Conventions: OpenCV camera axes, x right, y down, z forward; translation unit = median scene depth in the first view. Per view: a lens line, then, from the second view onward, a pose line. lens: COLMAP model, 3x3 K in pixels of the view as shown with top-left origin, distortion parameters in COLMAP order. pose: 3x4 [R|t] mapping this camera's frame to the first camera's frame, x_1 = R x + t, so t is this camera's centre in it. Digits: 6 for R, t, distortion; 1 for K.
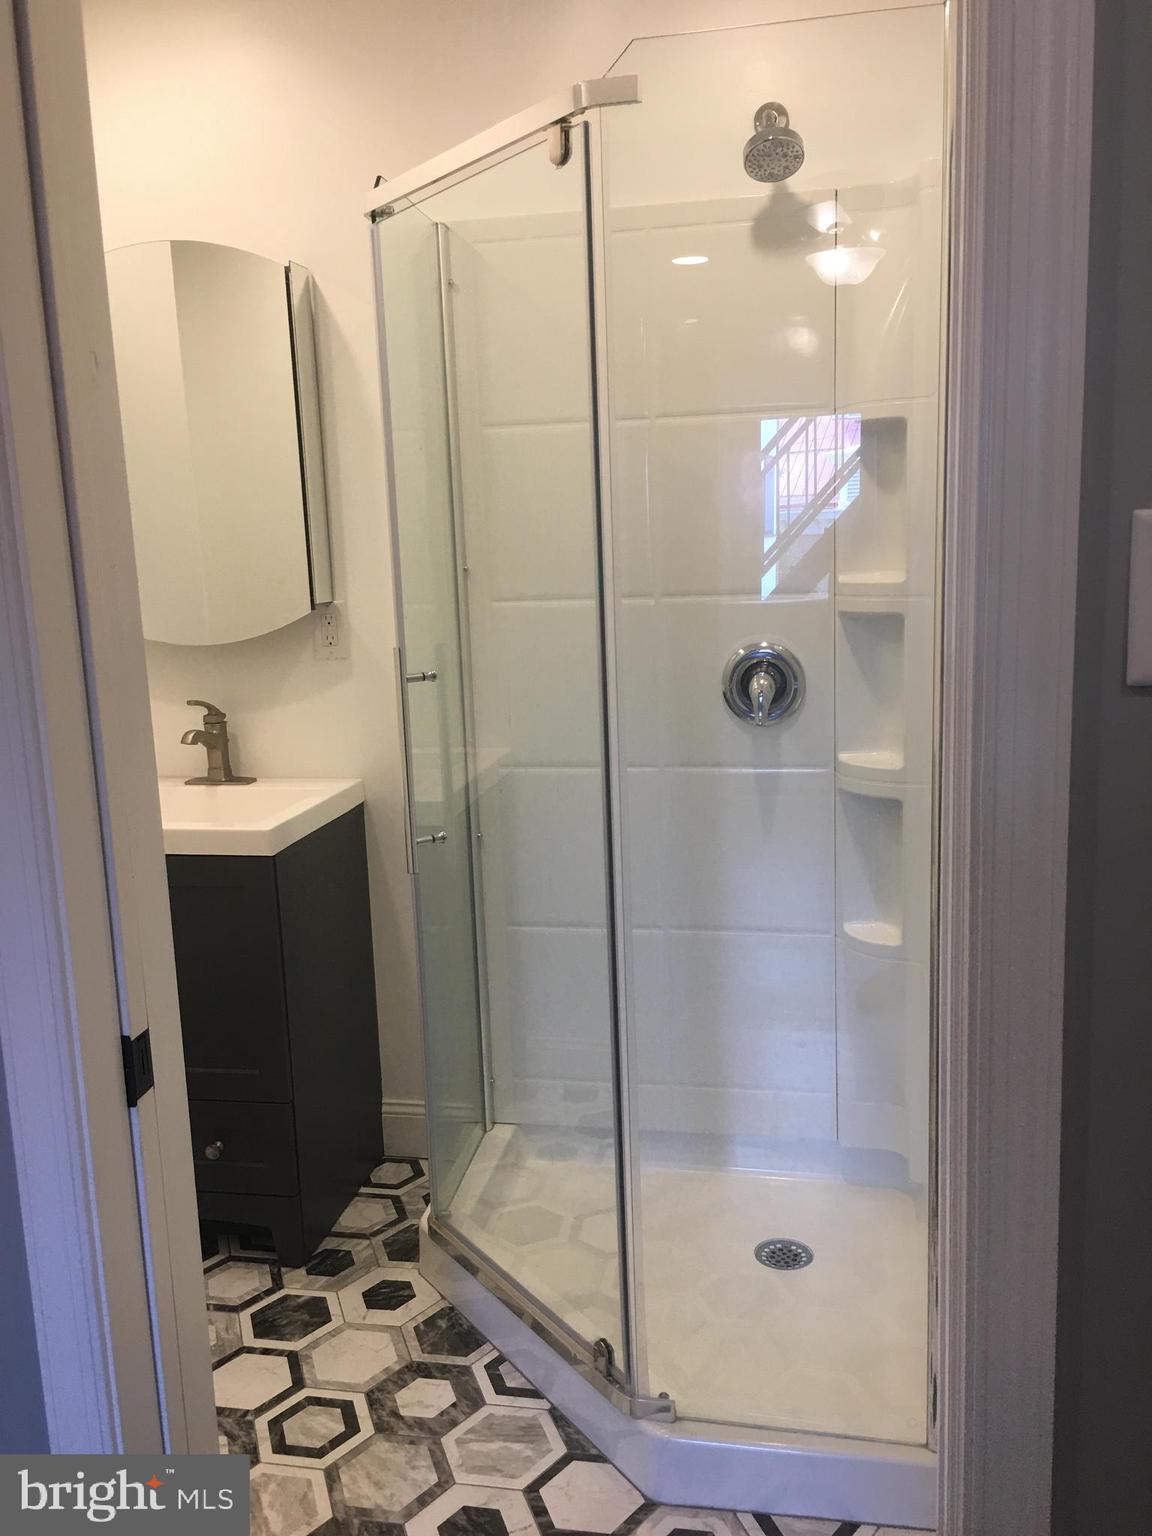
lens RADIAL K [[1286.1, 0, 576.0], [0, 1286.1, 768.0], [0, 0, 1]] dist [0.015636, -0.001735]
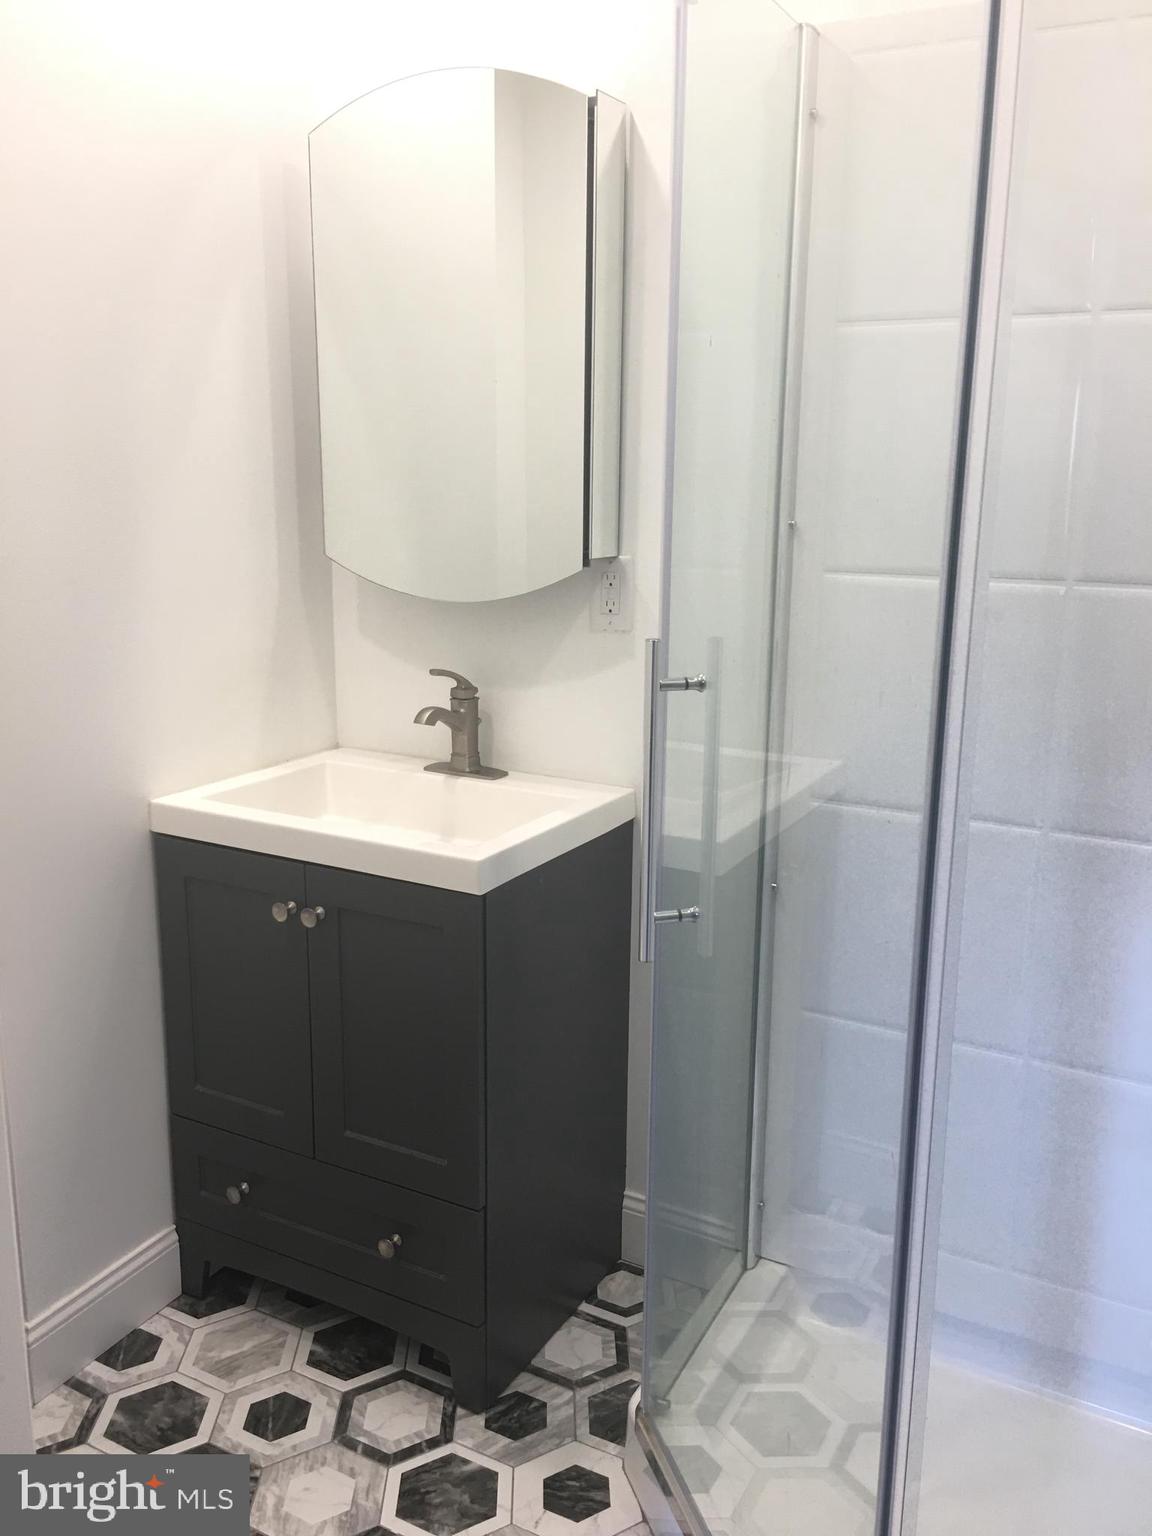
lens RADIAL K [[1324.0, 0, 578.8], [0, 1324.0, 772.6], [0, 0, 1]] dist [0.058842, -0.065709]
pose [[0.954295, 0.112048, -0.277067, 0.022487], [-0.099242, 0.993261, 0.059864, -0.048626], [0.281907, -0.029631, 0.958984, 0.243523]]
